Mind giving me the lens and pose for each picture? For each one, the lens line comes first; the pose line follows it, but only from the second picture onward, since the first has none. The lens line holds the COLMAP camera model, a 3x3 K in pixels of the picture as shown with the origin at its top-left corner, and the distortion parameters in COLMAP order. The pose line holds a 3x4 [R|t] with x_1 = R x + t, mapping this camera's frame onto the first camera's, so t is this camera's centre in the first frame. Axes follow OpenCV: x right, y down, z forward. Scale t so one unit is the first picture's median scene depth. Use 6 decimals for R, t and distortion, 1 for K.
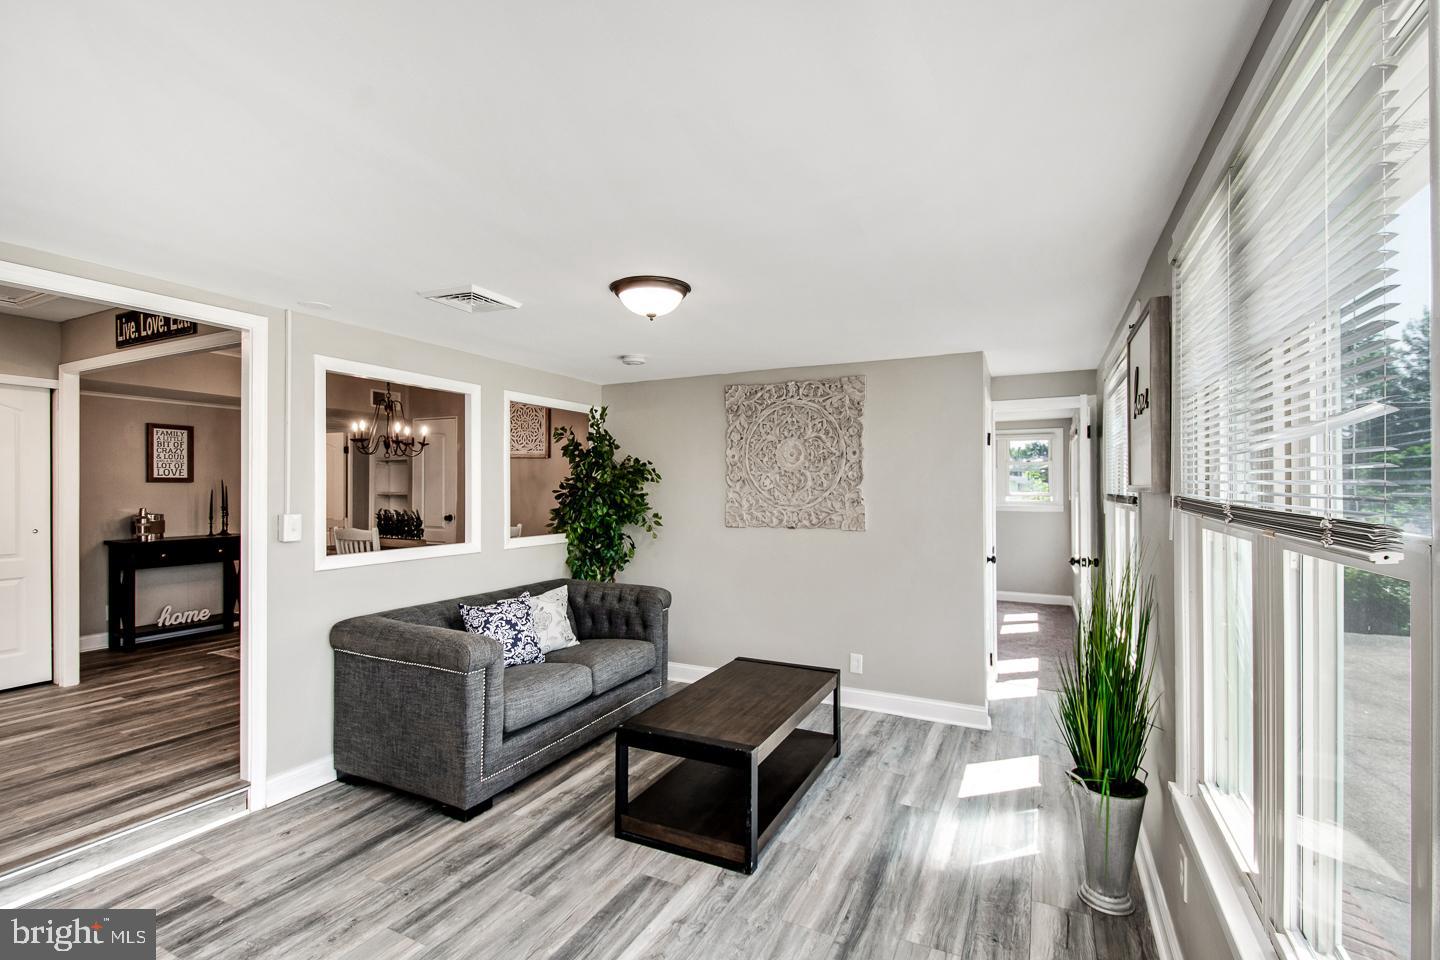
lens RADIAL K [[652.3, 0, 726.3], [0, 652.3, 483.8], [0, 0, 1]] dist [0.002880, -0.010036]
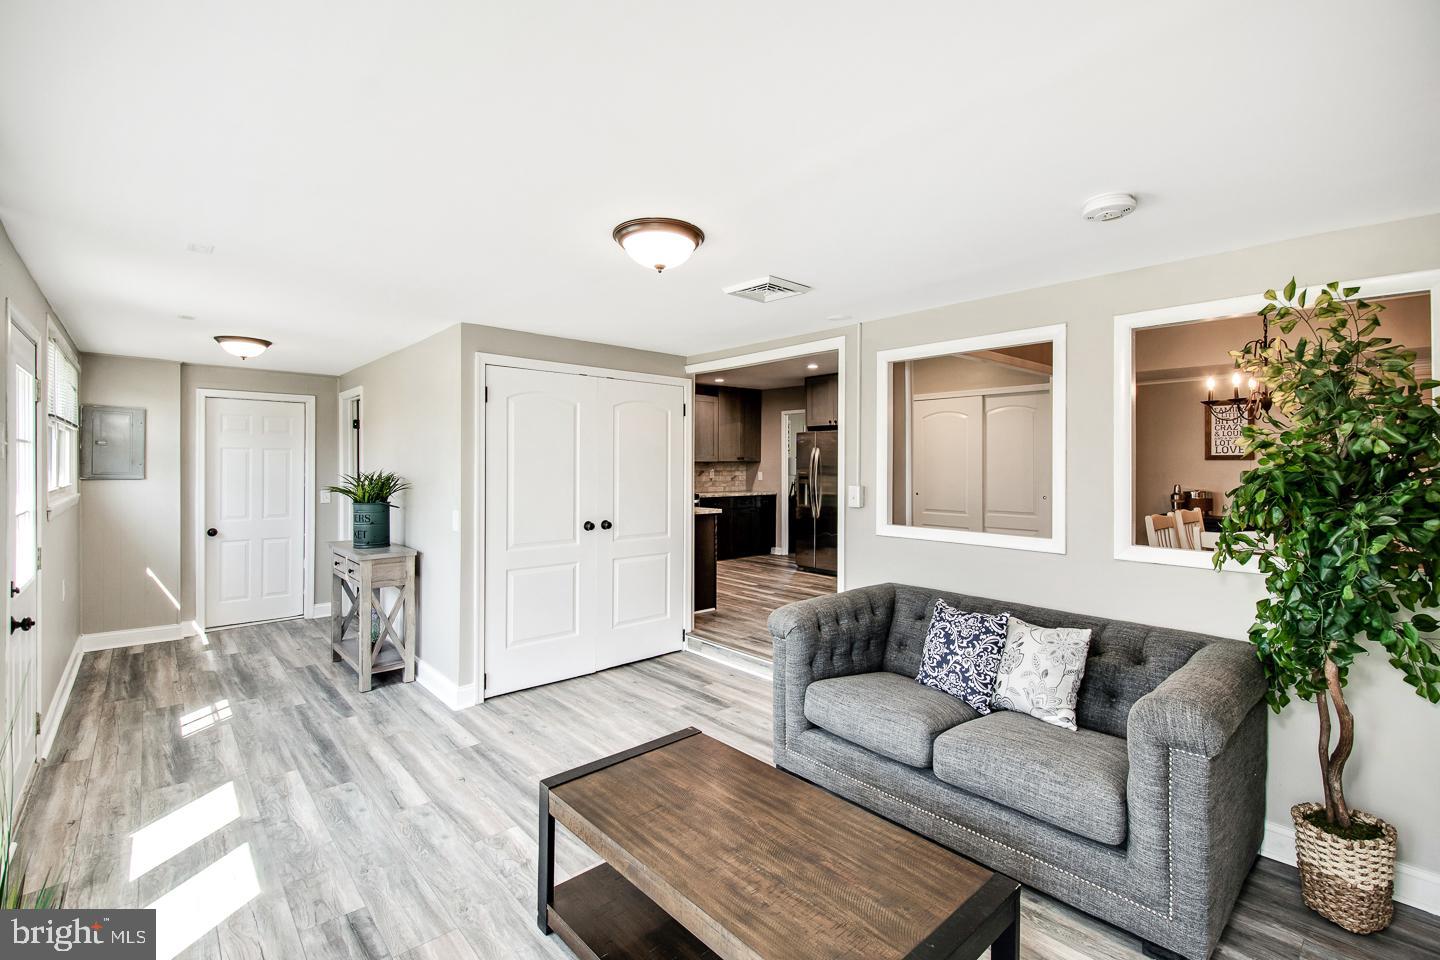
lens RADIAL K [[652.3, 0, 738.9], [0, 652.3, 469.5], [0, 0, 1]] dist [0.002880, -0.010036]
pose [[-0.378944, 0.004867, -0.925407, 0.393918], [0.004633, 0.999984, 0.003362, 0.006644], [0.925408, -0.003013, -0.378961, 0.861143]]
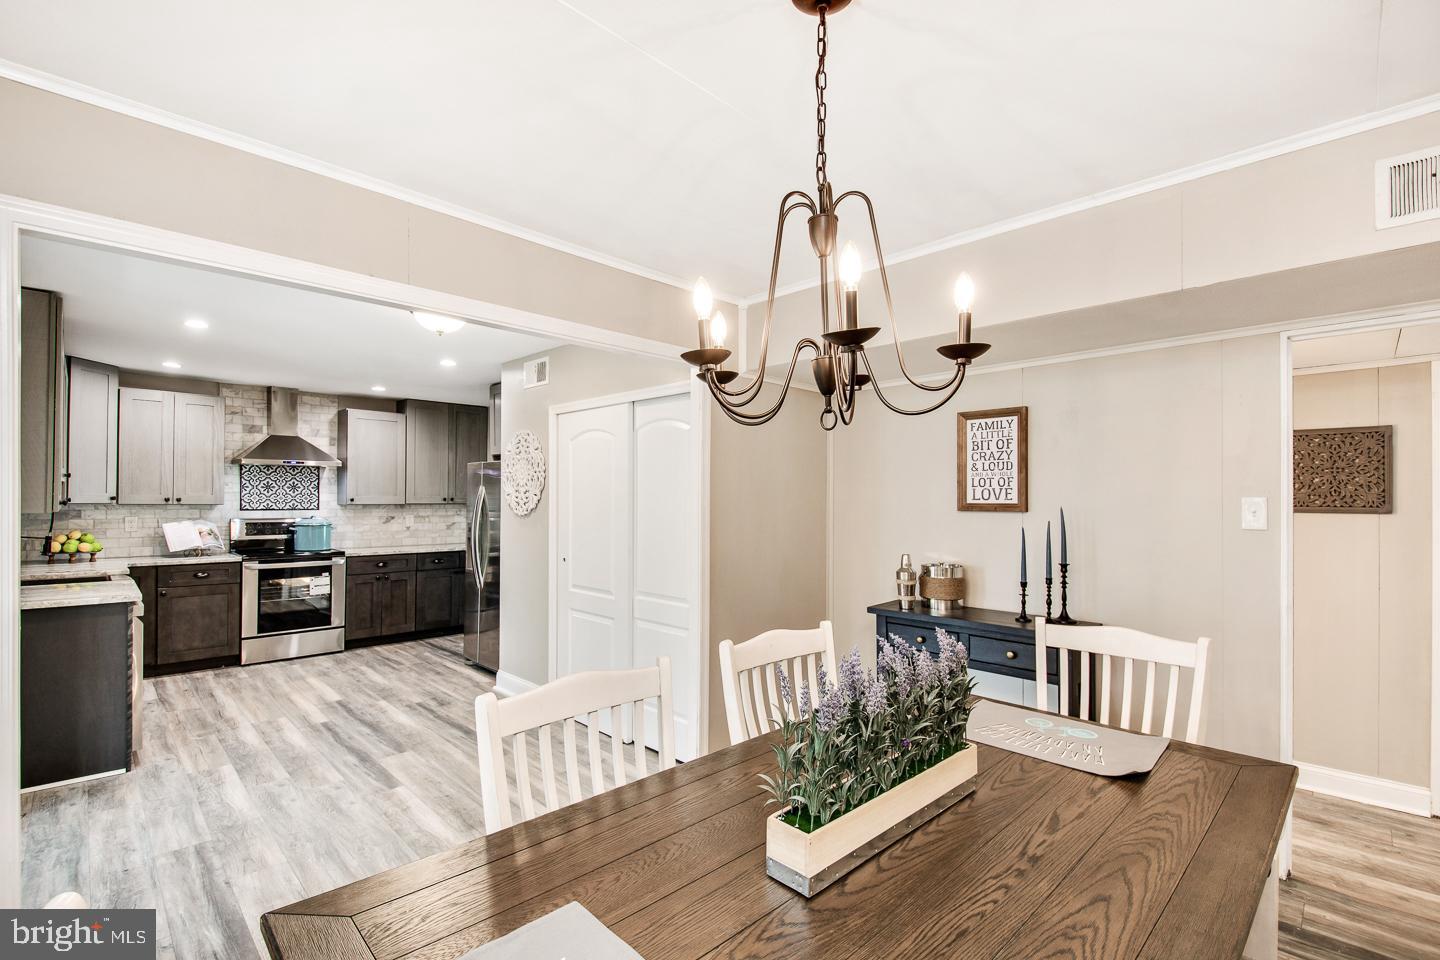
lens RADIAL K [[652.3, 0, 743.6], [0, 652.3, 496.1], [0, 0, 1]] dist [0.002880, -0.010036]
pose [[-0.314648, -0.010236, -0.949153, -0.310674], [-0.000651, 0.999944, -0.010568, -0.012278], [0.949208, -0.002707, -0.314637, 1.211411]]
